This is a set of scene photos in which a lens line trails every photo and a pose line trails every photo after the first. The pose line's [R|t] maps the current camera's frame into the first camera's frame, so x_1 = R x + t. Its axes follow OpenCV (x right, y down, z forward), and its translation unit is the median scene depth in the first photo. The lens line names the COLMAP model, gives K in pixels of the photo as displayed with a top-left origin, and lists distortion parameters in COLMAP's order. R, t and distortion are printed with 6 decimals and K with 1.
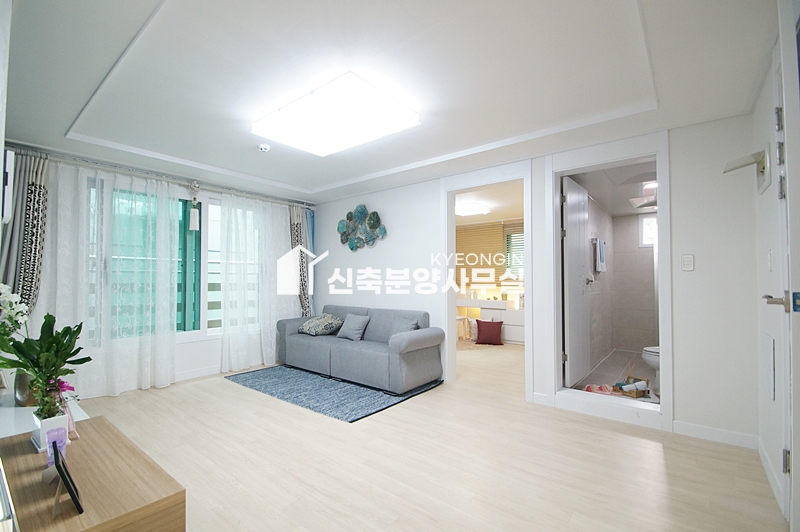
lens RADIAL K [[356.0, 0, 391.3], [0, 356.0, 273.3], [0, 0, 1]] dist [-0.001104, -0.000239]
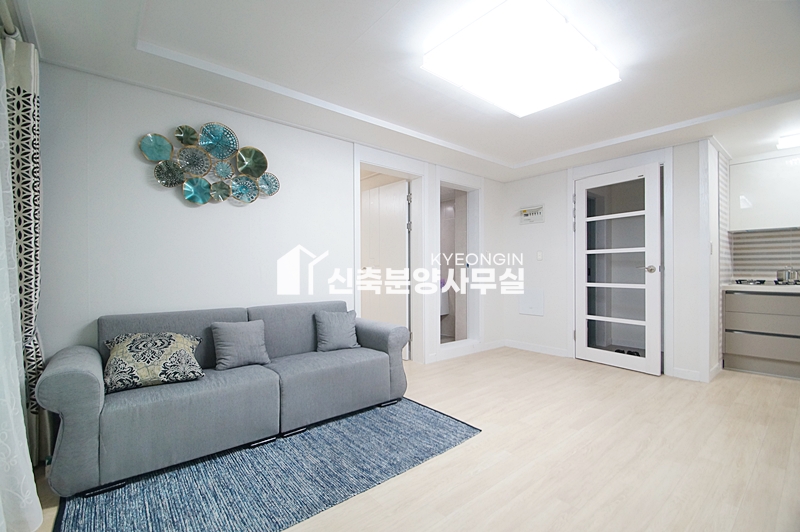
lens RADIAL K [[357.5, 0, 387.5], [0, 357.5, 268.4], [0, 0, 1]] dist [-0.000592, -0.000275]
pose [[0.200026, -0.000248, 0.979791, -0.770118], [-0.018710, 0.999817, 0.004072, 0.033156], [-0.979612, -0.019146, 0.199985, 0.834732]]
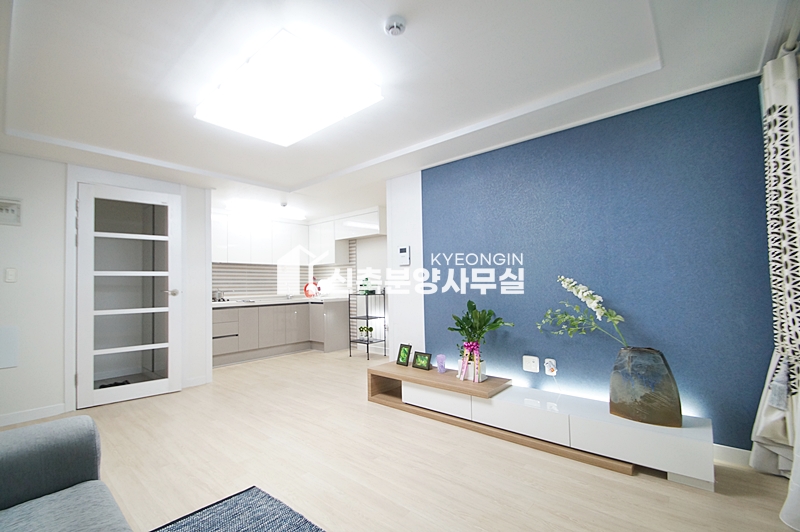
lens RADIAL K [[356.0, 0, 391.3], [0, 356.0, 273.3], [0, 0, 1]] dist [-0.001104, -0.000239]
pose [[-0.999348, 0.017595, 0.031540, -0.325020], [0.015921, 0.998492, -0.052547, 0.034868], [-0.032417, -0.052011, -0.998120, 1.350926]]
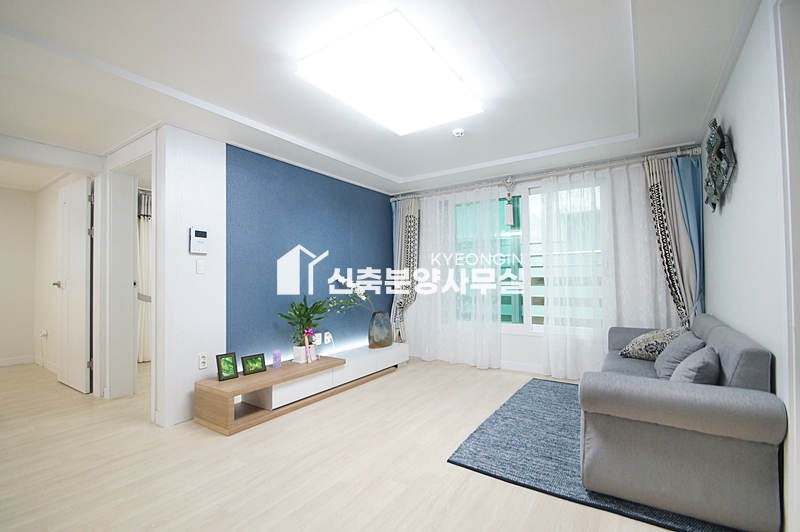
lens RADIAL K [[356.0, 0, 391.3], [0, 356.0, 273.3], [0, 0, 1]] dist [-0.001104, -0.000239]
pose [[0.087028, -0.016579, -0.996068, 0.499148], [0.030380, 0.999441, -0.013980, 0.023686], [0.995743, -0.029044, 0.087483, 0.654803]]
